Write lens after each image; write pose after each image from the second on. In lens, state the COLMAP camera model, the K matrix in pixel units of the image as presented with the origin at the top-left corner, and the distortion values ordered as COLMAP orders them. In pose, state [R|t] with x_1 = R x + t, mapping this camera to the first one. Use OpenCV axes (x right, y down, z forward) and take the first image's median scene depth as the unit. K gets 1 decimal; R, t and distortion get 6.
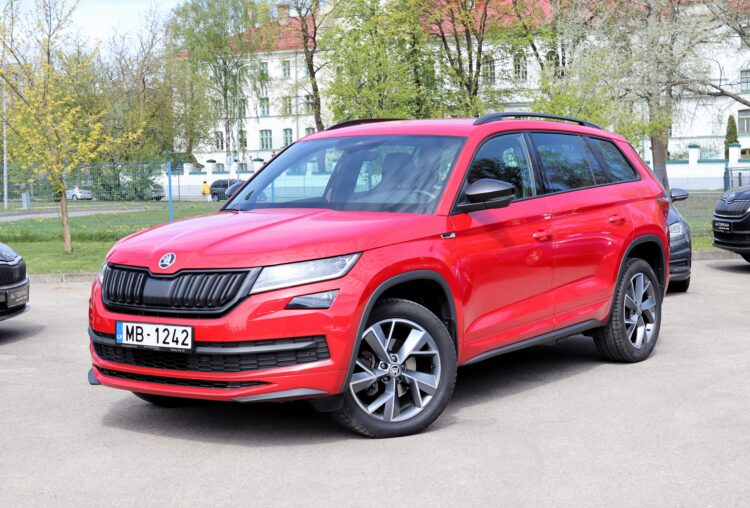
lens RADIAL K [[777.9, 0, 375.0], [0, 777.9, 254.0], [0, 0, 1]] dist [-0.152478, 0.181566]
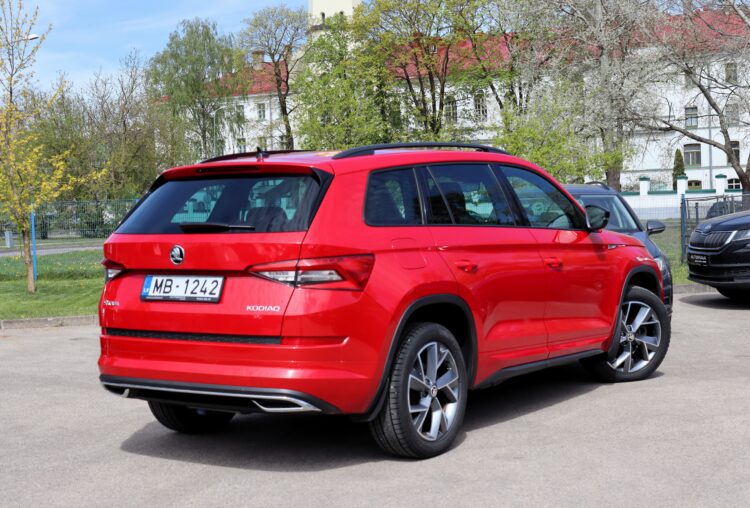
lens RADIAL K [[626.0, 0, 375.0], [0, 626.0, 254.0], [0, 0, 1]] dist [-0.171646, 0.145980]
pose [[0.999675, -0.013786, 0.021425, 0.021628], [0.014398, 0.999486, -0.028660, -0.016586], [-0.021019, 0.028959, 0.999360, 0.153184]]
